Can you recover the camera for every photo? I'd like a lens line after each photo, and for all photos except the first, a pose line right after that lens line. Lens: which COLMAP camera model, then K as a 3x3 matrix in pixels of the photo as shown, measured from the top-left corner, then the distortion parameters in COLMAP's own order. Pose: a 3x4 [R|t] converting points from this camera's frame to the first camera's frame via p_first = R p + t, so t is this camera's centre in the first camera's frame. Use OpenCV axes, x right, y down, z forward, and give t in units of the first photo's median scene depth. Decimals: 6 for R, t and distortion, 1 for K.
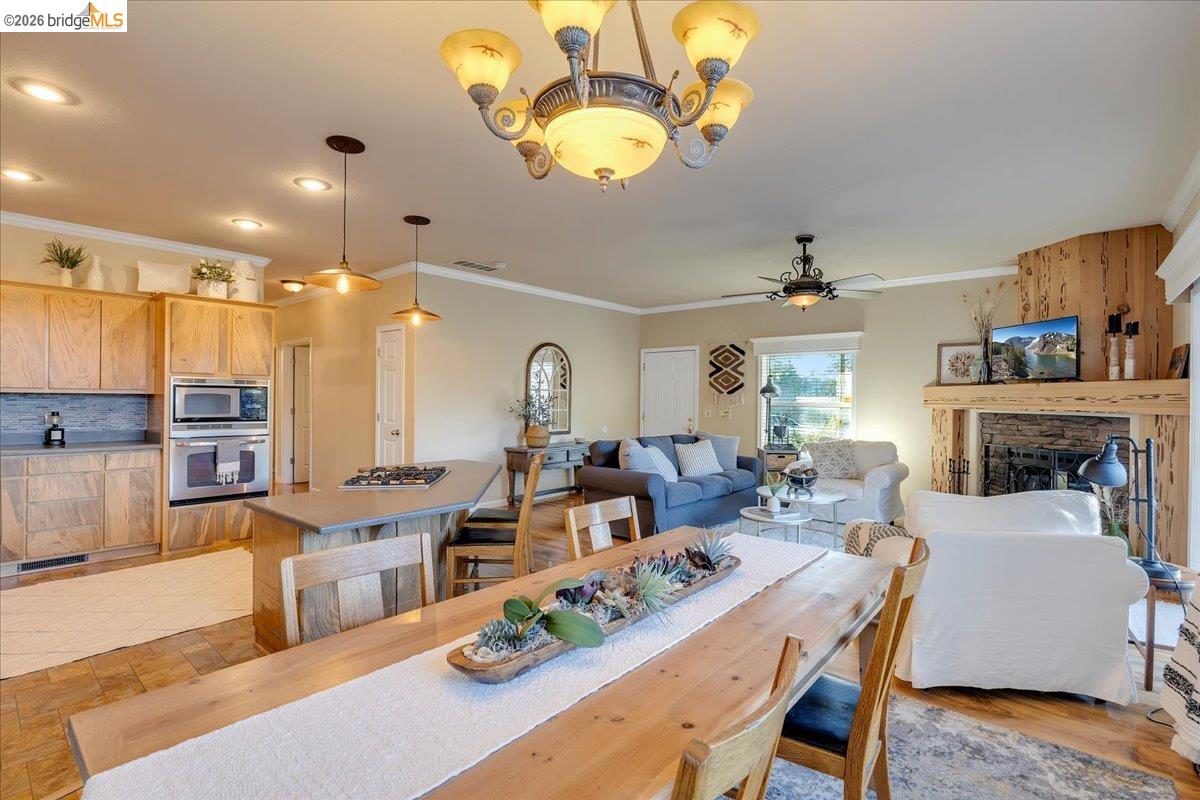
lens RADIAL K [[549.7, 0, 593.4], [0, 549.7, 398.6], [0, 0, 1]] dist [-0.004742, 0.000025]
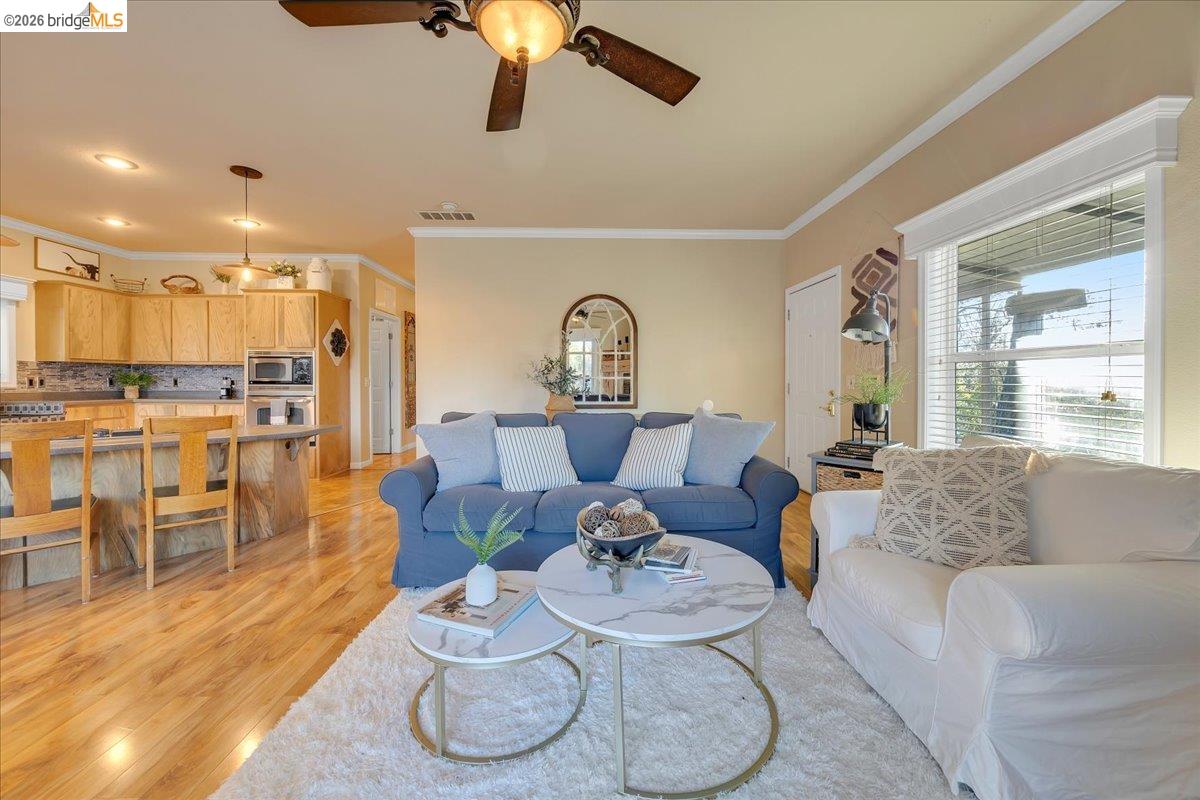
lens RADIAL K [[459.6, 0, 604.1], [0, 459.6, 384.9], [0, 0, 1]] dist [-0.001803, -0.000360]
pose [[0.681624, -0.002495, -0.731699, 0.541800], [0.005365, 0.999984, 0.001589, 0.039239], [0.731683, -0.005009, 0.681626, 0.704755]]
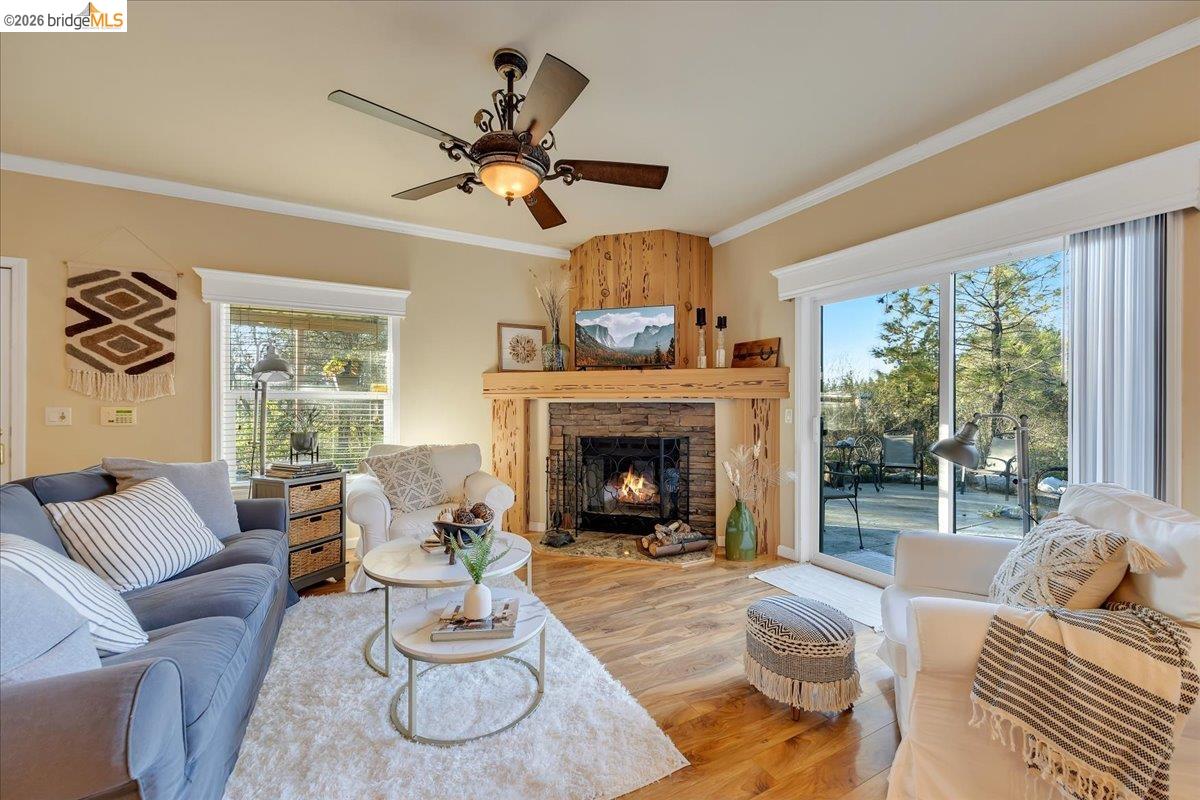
lens RADIAL K [[481.3, 0, 605.1], [0, 481.3, 403.1], [0, 0, 1]] dist [0.002604, -0.000112]
pose [[0.347468, -0.009028, 0.937649, -0.009013], [0.002033, 0.999959, 0.008875, 0.019584], [-0.937690, -0.001178, 0.347471, 0.639764]]
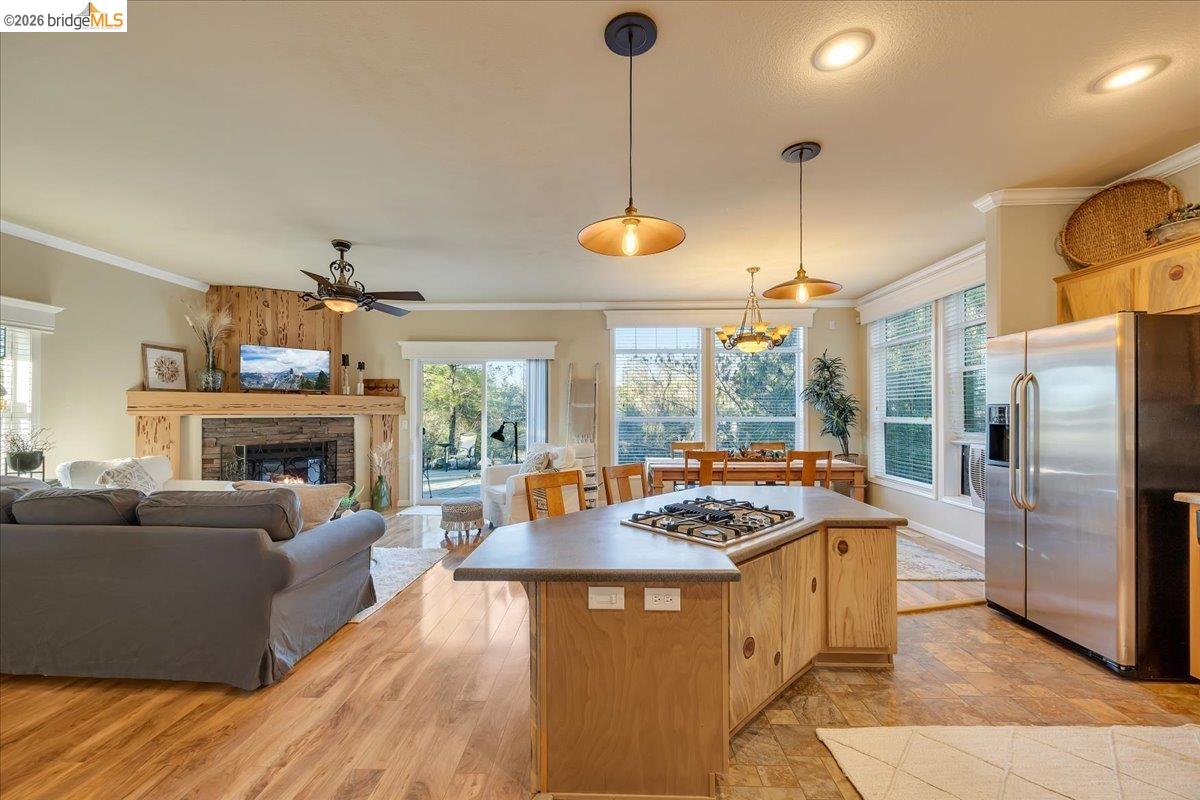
lens RADIAL K [[481.3, 0, 599.6], [0, 481.3, 409.1], [0, 0, 1]] dist [0.002604, -0.000112]
pose [[-0.632713, -0.005462, 0.774367, -0.488469], [-0.006911, 0.999975, 0.001407, 0.001368], [-0.774356, -0.004462, -0.632735, 0.999666]]
